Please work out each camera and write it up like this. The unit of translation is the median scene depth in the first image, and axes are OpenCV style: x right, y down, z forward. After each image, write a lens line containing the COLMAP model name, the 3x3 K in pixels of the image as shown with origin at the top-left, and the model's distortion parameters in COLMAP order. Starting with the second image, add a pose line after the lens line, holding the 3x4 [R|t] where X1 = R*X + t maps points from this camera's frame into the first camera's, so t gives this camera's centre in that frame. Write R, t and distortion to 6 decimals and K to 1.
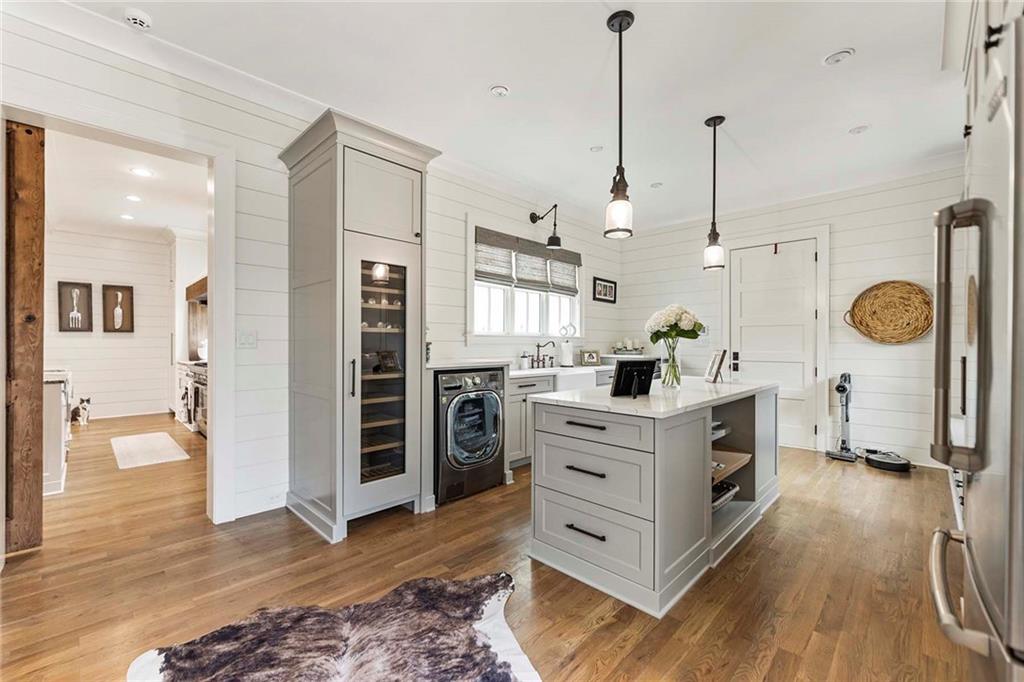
lens RADIAL K [[422.4, 0, 508.3], [0, 422.4, 347.5], [0, 0, 1]] dist [0.000399, 0.000157]
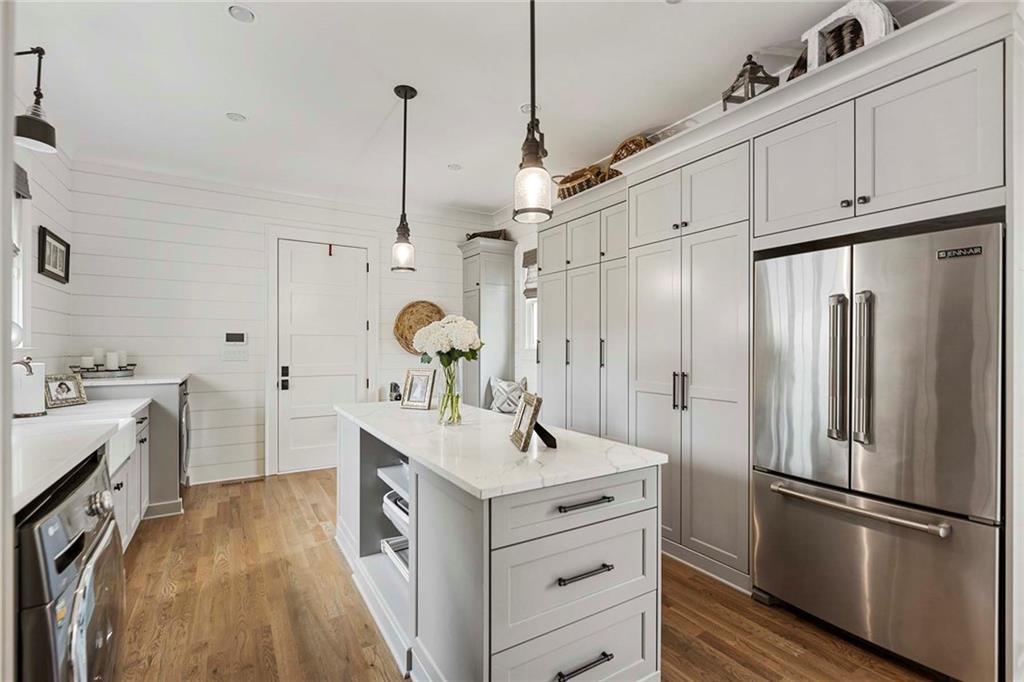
lens RADIAL K [[460.3, 0, 513.1], [0, 460.3, 346.8], [0, 0, 1]] dist [0.013490, -0.000480]
pose [[0.236352, -0.002820, 0.971663, -0.230124], [0.004734, 0.999987, 0.001750, -0.027559], [-0.971656, 0.004186, 0.236362, 0.390690]]
